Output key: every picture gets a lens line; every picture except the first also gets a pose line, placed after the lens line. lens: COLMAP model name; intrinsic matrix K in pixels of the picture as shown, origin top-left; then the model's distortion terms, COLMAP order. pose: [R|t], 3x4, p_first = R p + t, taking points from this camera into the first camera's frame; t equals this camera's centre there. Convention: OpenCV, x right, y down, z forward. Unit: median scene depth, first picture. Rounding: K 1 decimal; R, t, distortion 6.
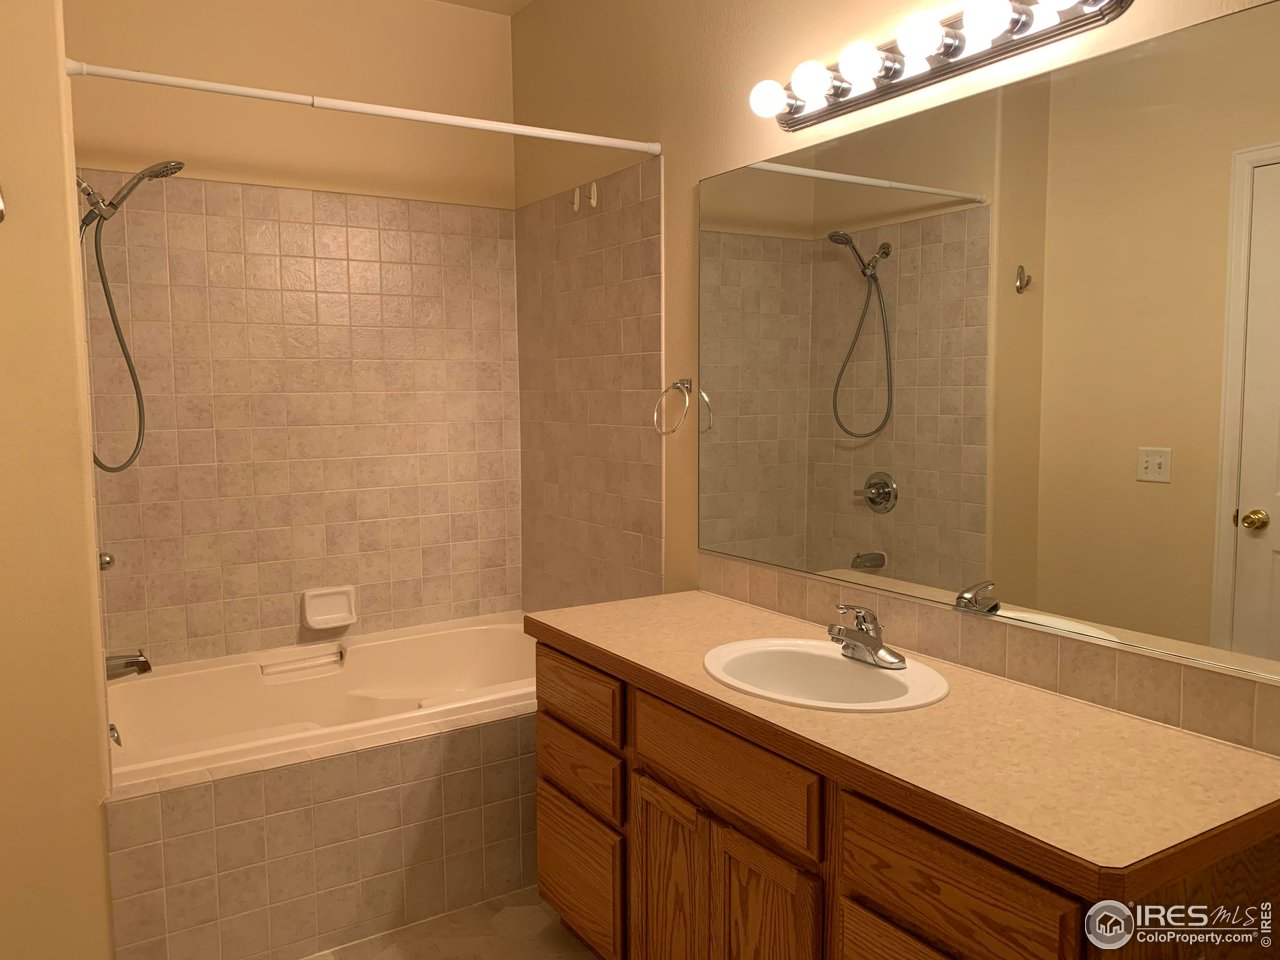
lens RADIAL K [[983.5, 0, 637.4], [0, 983.5, 465.2], [0, 0, 1]] dist [0.036749, -0.053233]
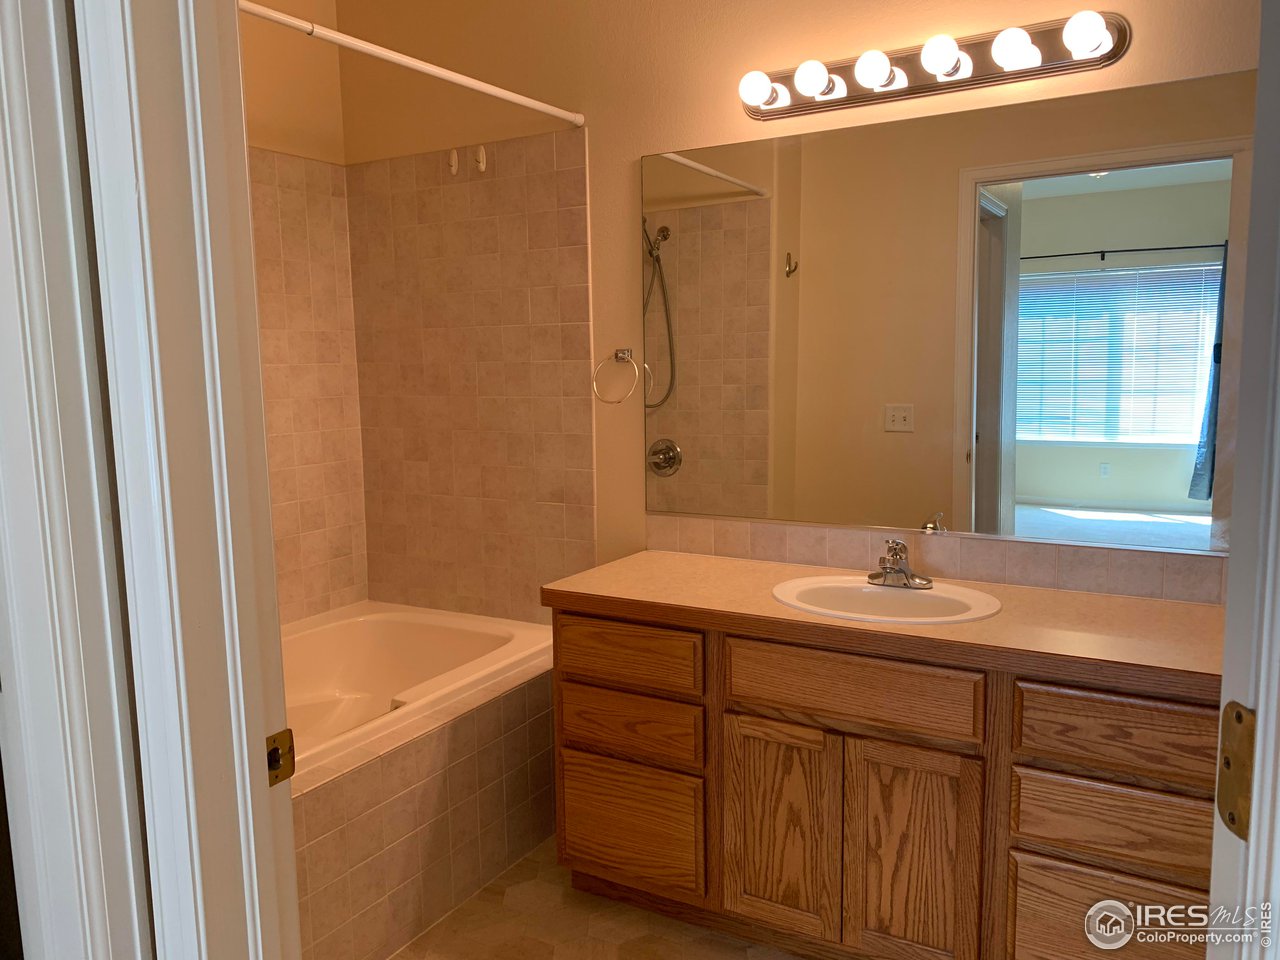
lens RADIAL K [[974.0, 0, 640.0], [0, 974.0, 480.0], [0, 0, 1]] dist [0.041014, -0.051988]
pose [[0.885152, -0.060950, 0.461293, -0.405862], [0.044831, 0.997943, 0.045833, 0.003687], [-0.463138, -0.019889, 0.886063, 0.079312]]
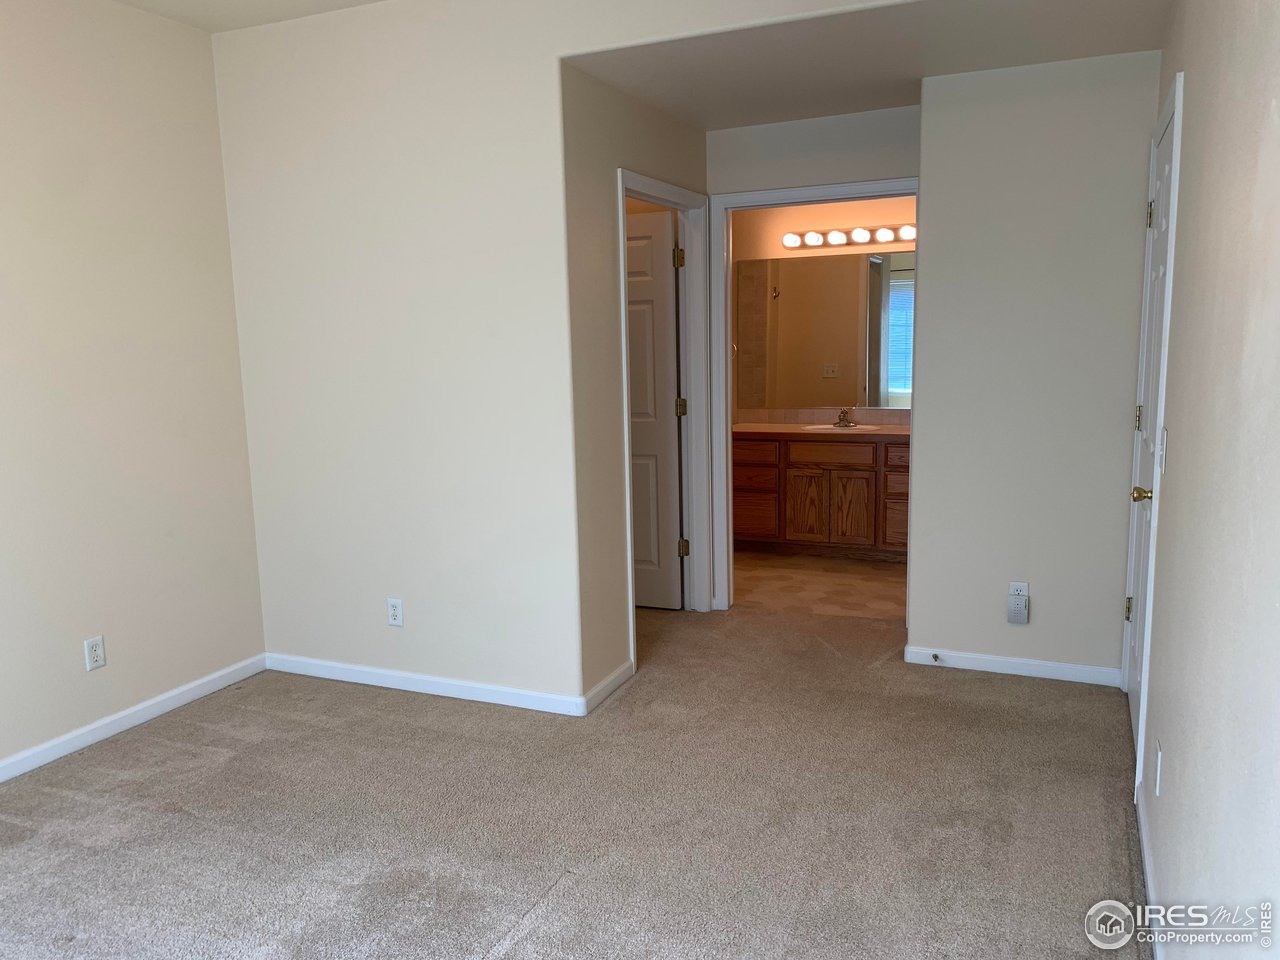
lens RADIAL K [[974.0, 0, 640.0], [0, 974.0, 480.0], [0, 0, 1]] dist [0.041014, -0.051988]
pose [[0.827707, -0.086244, 0.554493, -1.480792], [0.056152, 0.995889, 0.071077, 0.079063], [-0.558344, -0.027695, 0.829147, -0.892355]]
